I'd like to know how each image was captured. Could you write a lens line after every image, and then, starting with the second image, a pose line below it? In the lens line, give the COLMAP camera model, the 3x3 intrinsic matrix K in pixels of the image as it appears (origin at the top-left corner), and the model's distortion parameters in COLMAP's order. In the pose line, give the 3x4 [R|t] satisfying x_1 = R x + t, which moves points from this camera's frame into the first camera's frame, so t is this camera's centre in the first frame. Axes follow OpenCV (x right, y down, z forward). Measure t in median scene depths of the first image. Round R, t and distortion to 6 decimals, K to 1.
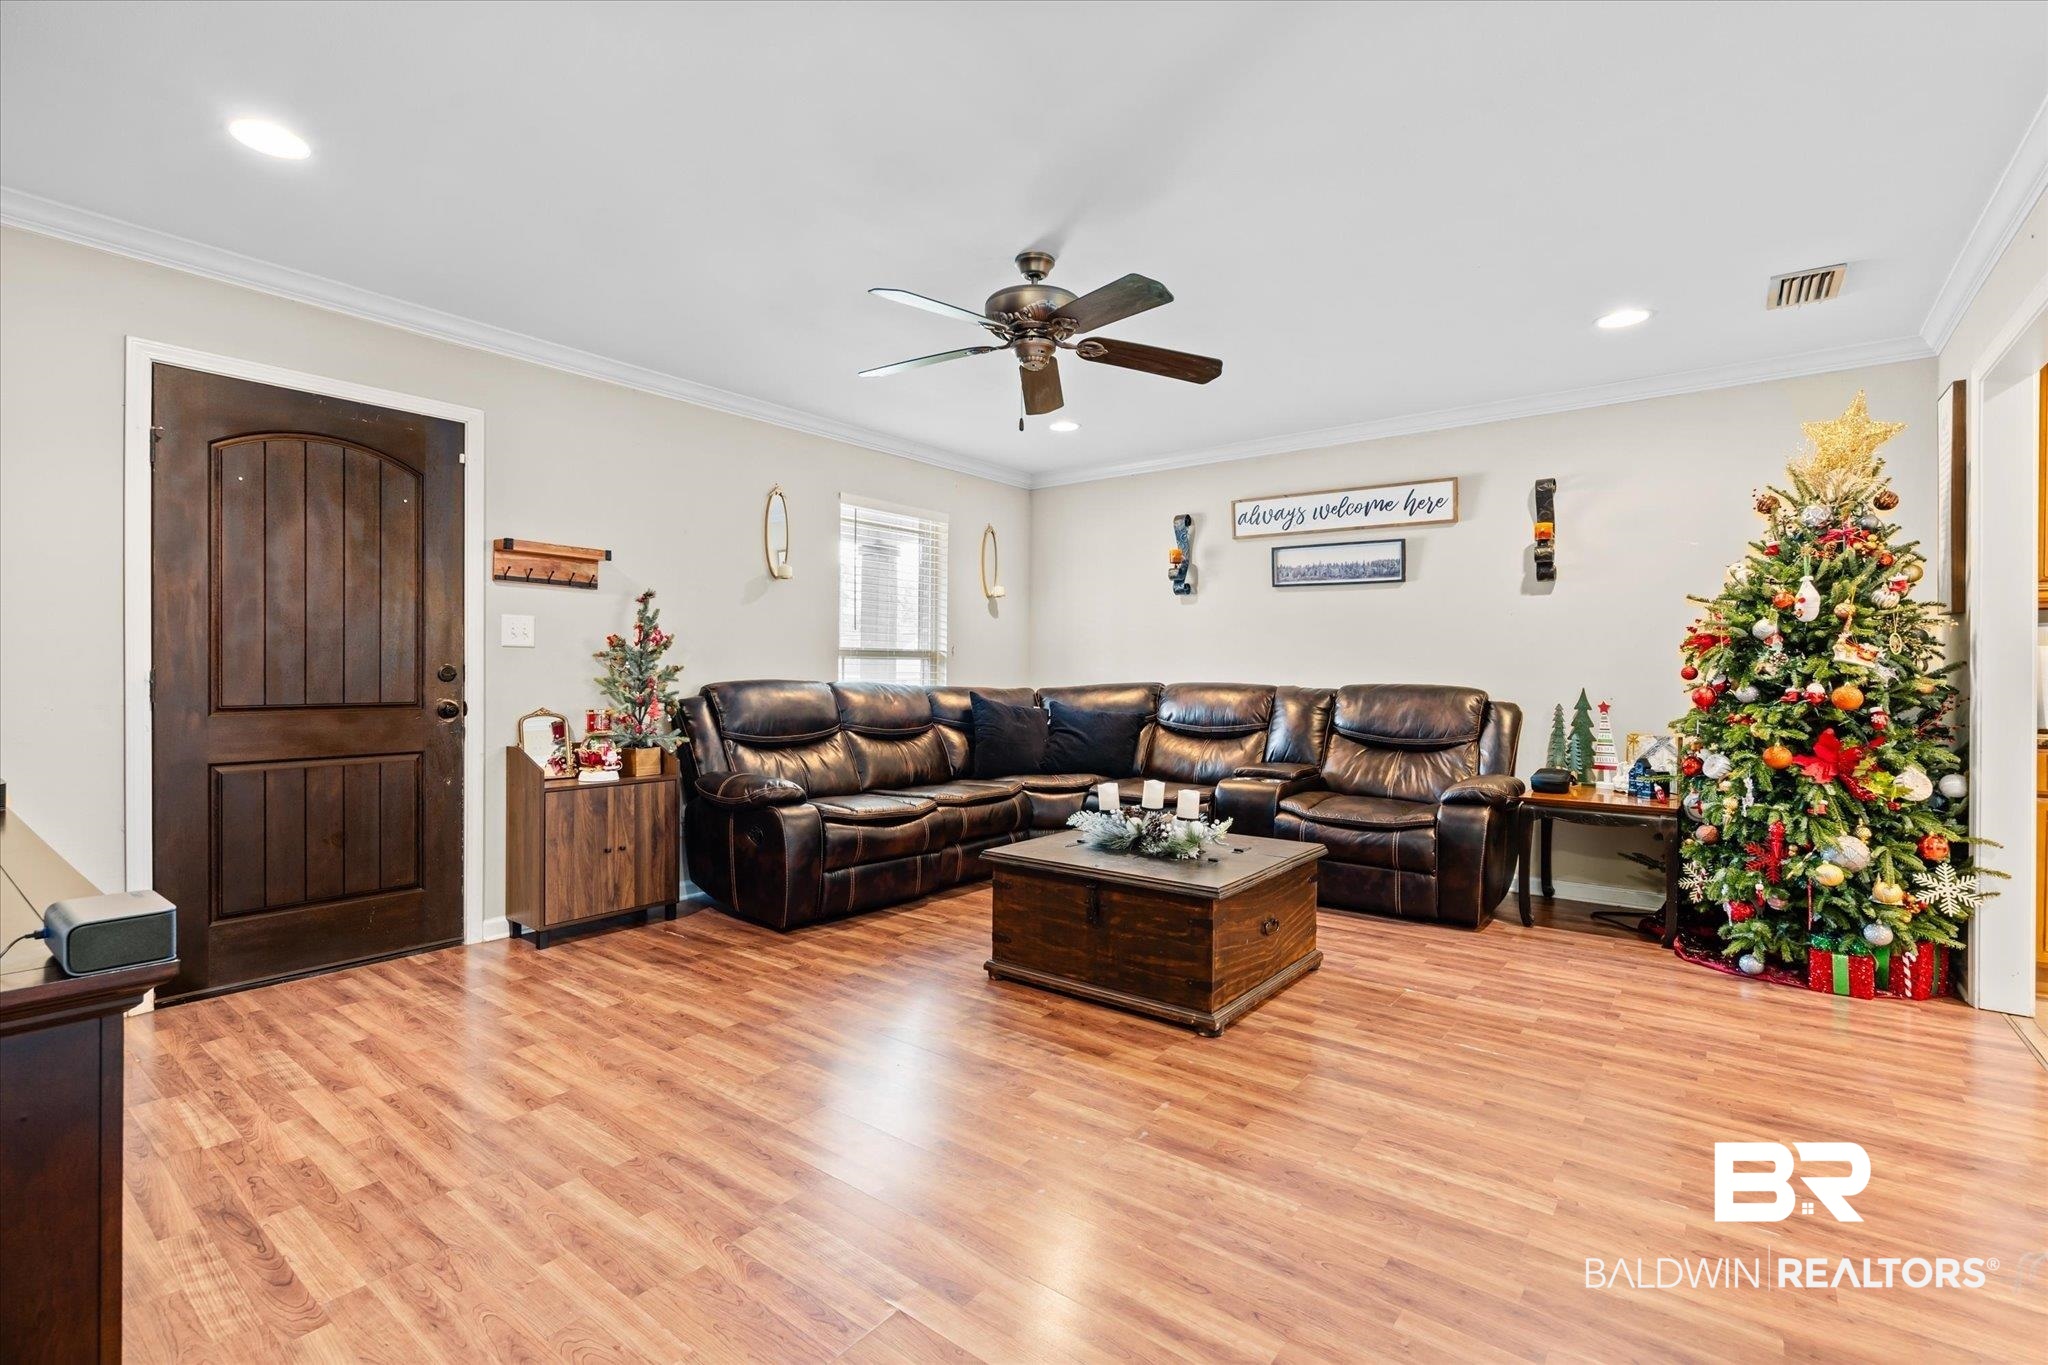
lens RADIAL K [[935.1, 0, 988.7], [0, 935.1, 679.0], [0, 0, 1]] dist [-0.003939, -0.000291]
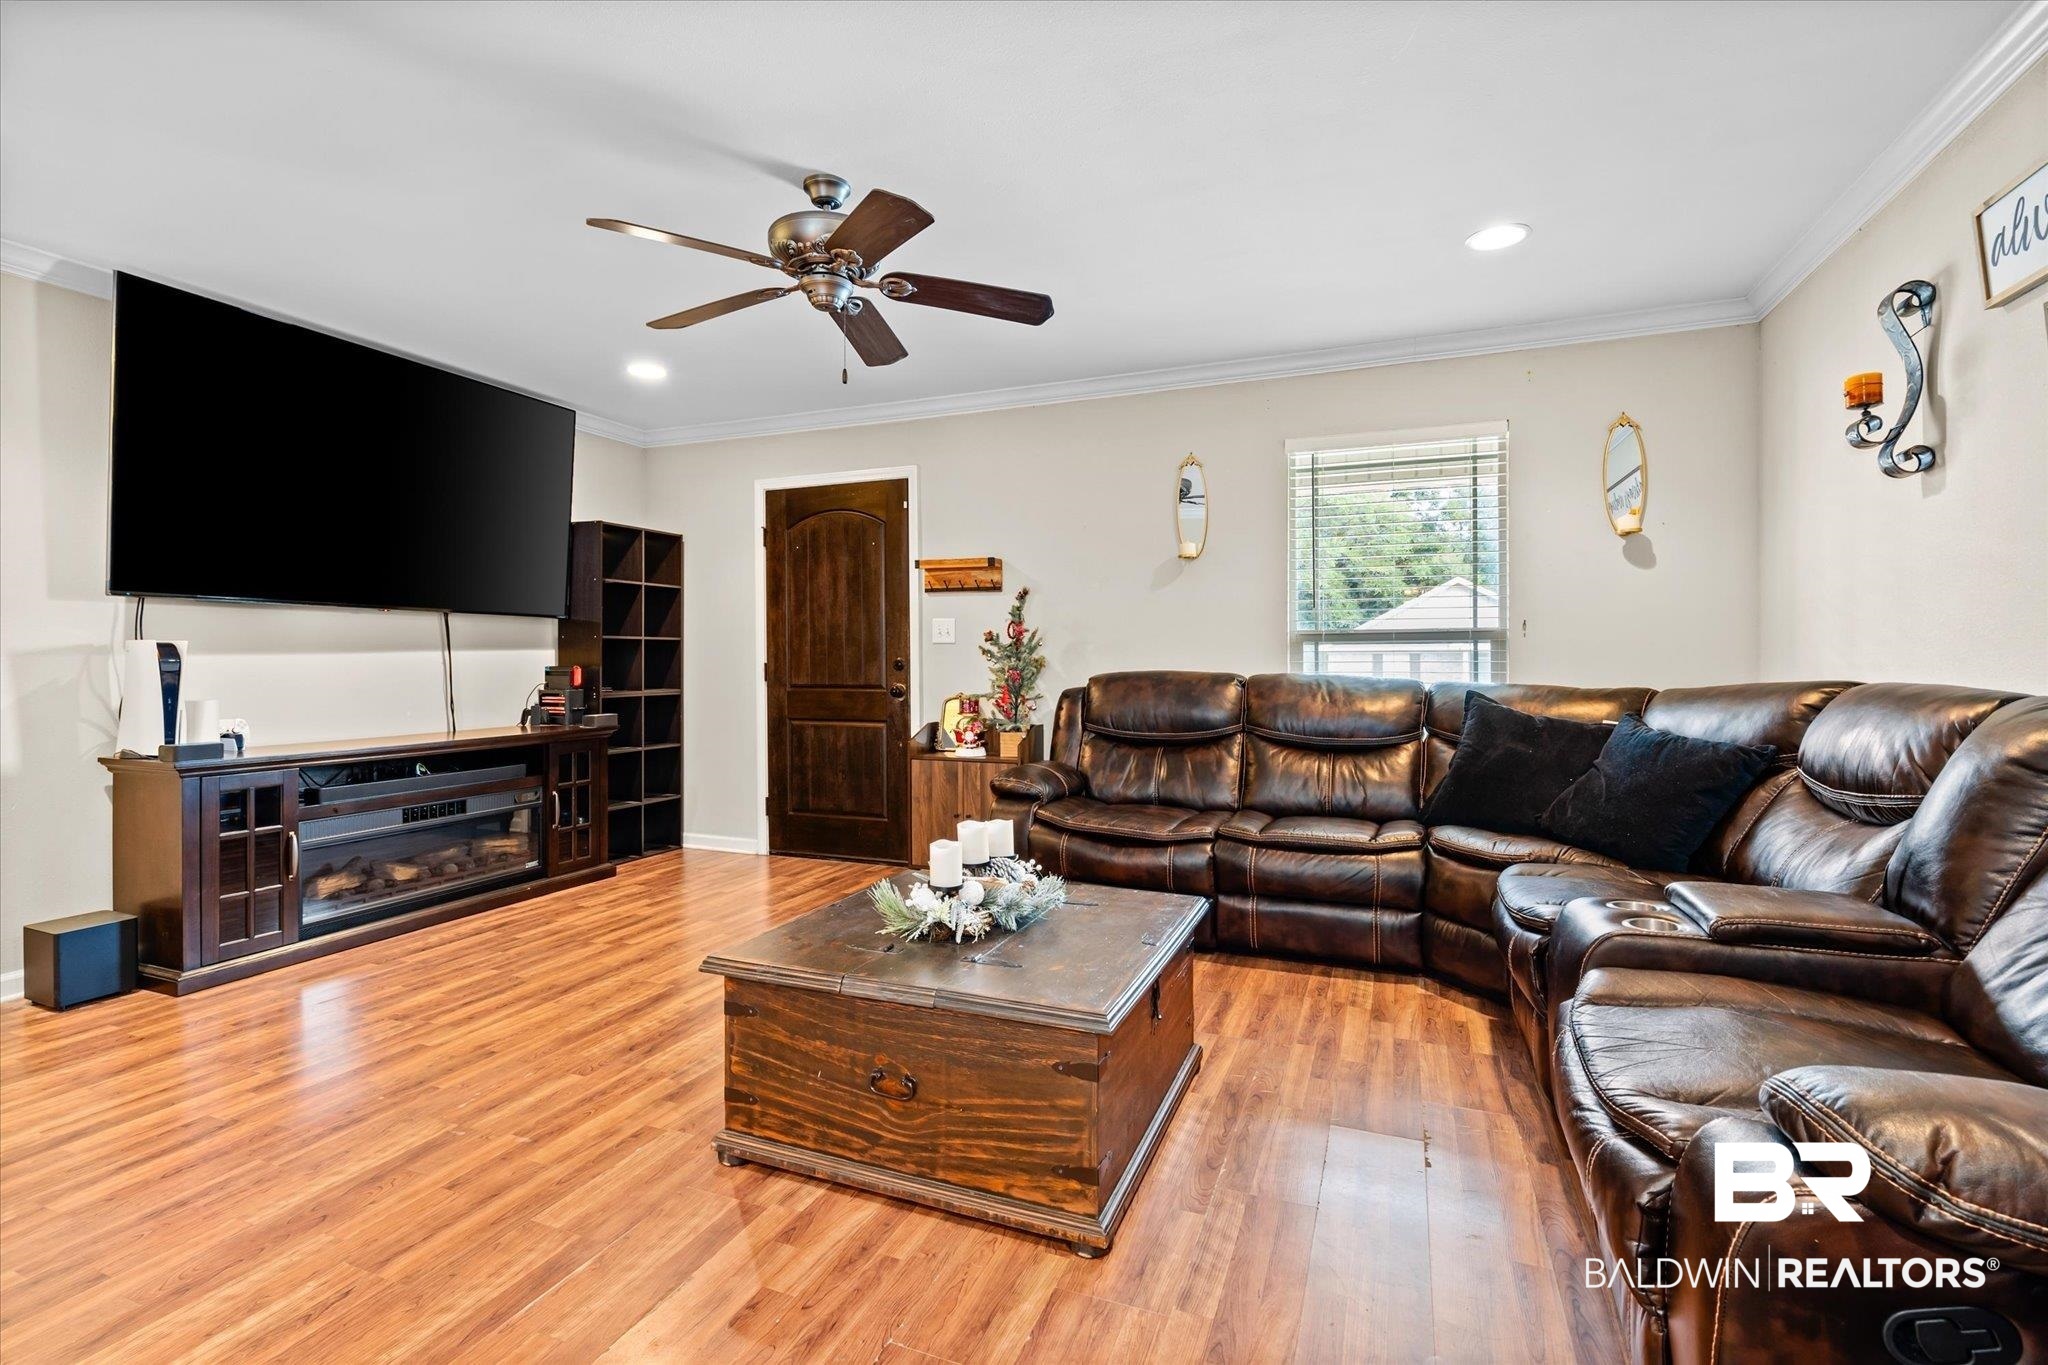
lens RADIAL K [[935.1, 0, 1021.7], [0, 935.1, 662.7], [0, 0, 1]] dist [-0.003939, -0.000291]
pose [[0.283265, -0.004941, -0.959029, 0.760959], [-0.005291, 0.999963, -0.006715, -0.000626], [0.959027, 0.006976, 0.283229, 0.768790]]
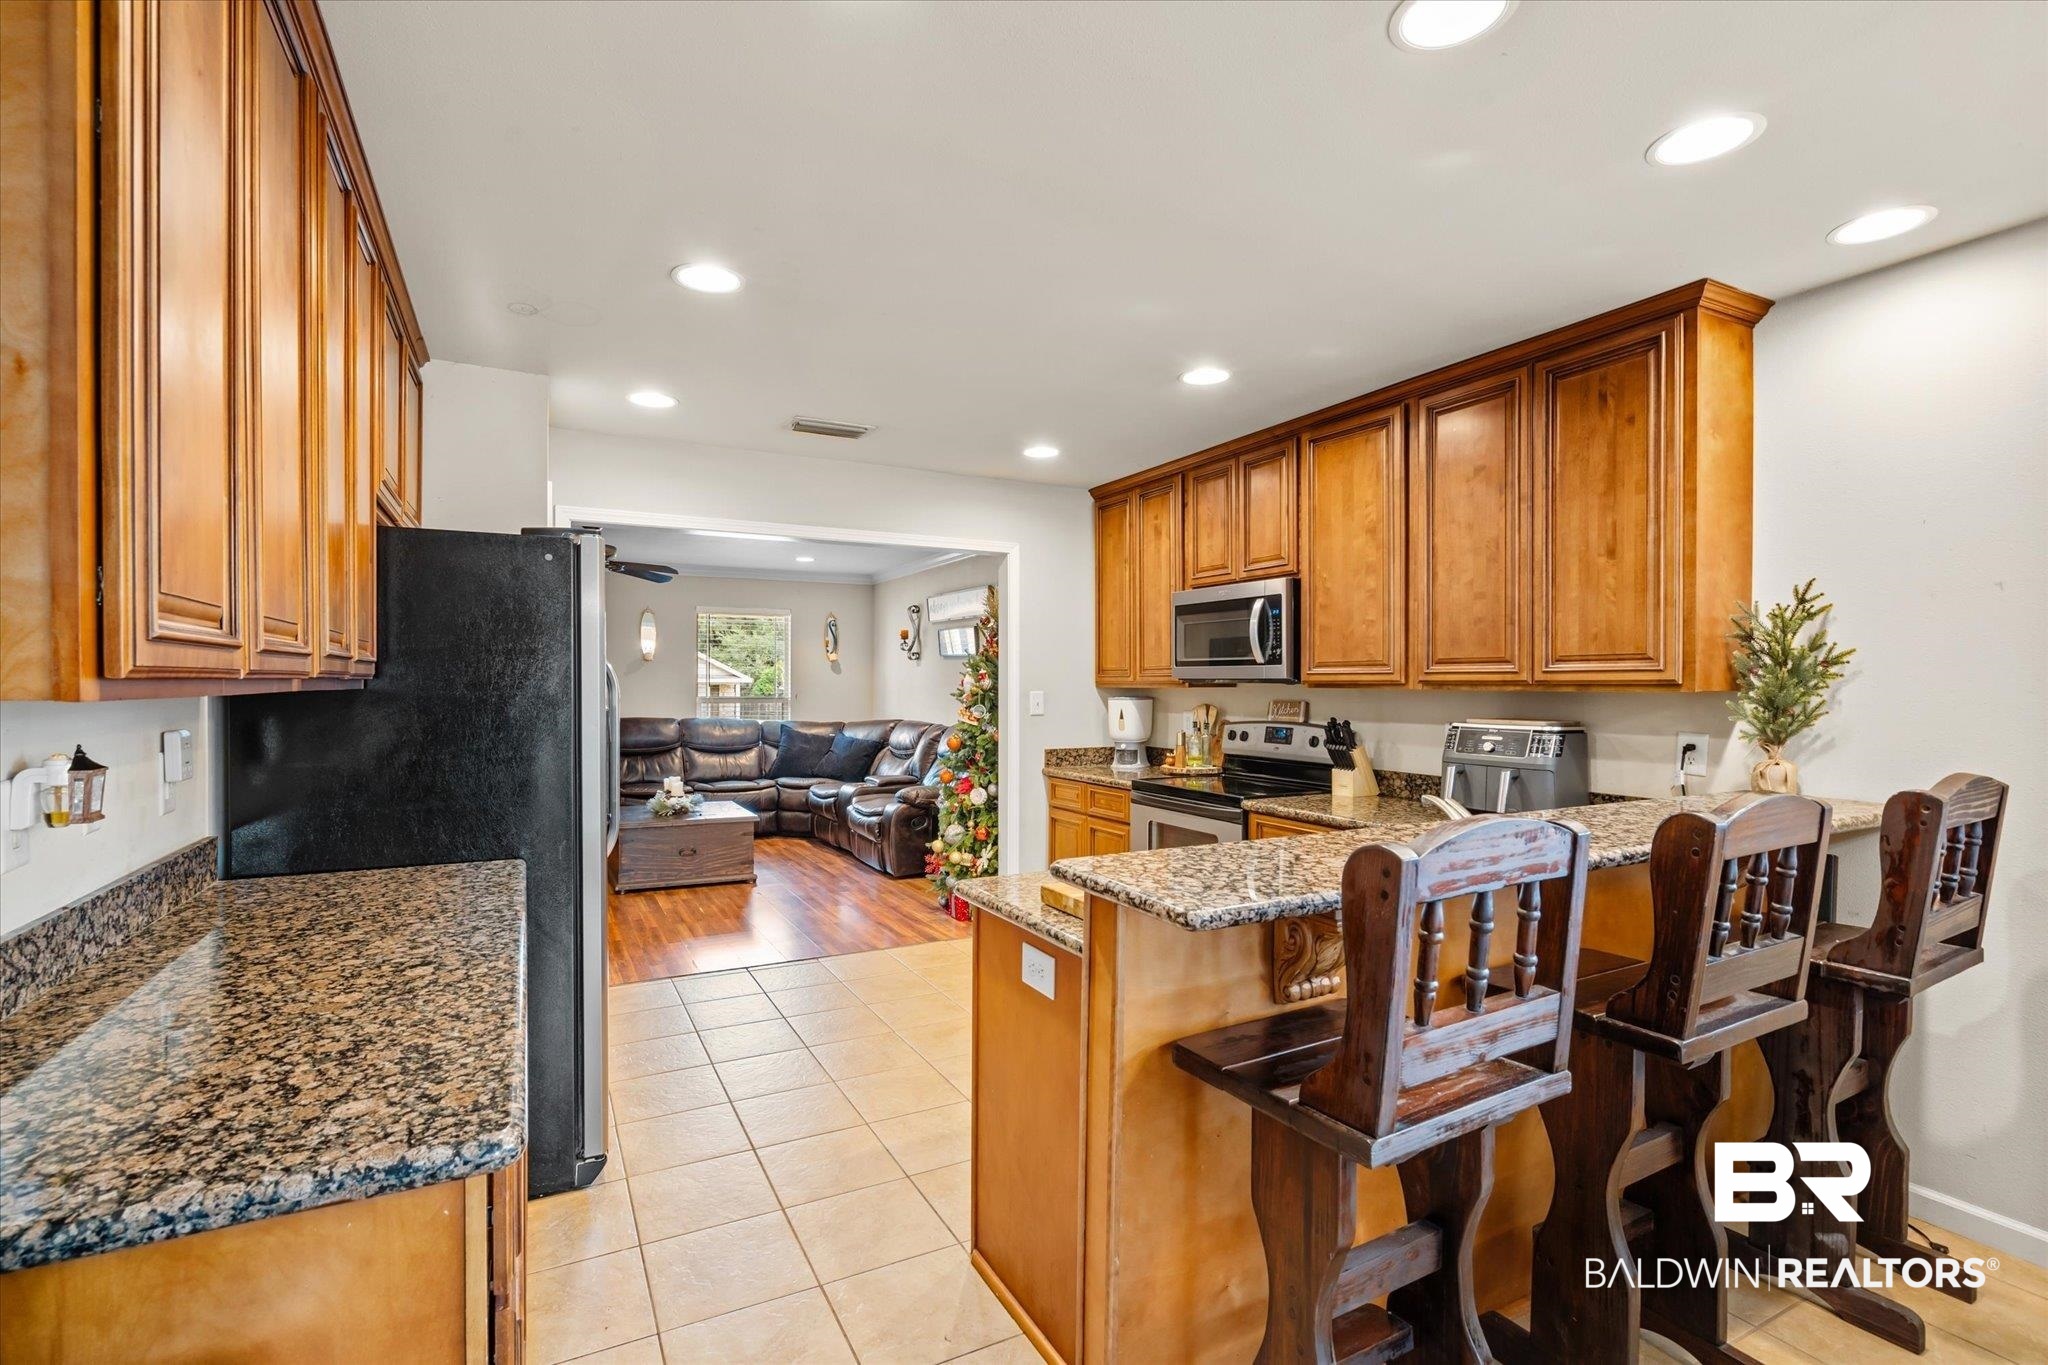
lens RADIAL K [[935.1, 0, 1010.2], [0, 935.1, 689.3], [0, 0, 1]] dist [-0.003939, -0.000291]
pose [[0.914782, -0.000409, -0.403948, 1.443340], [-0.002742, 0.999970, -0.007223, -0.052720], [0.403939, 0.007715, 0.914753, -0.432340]]
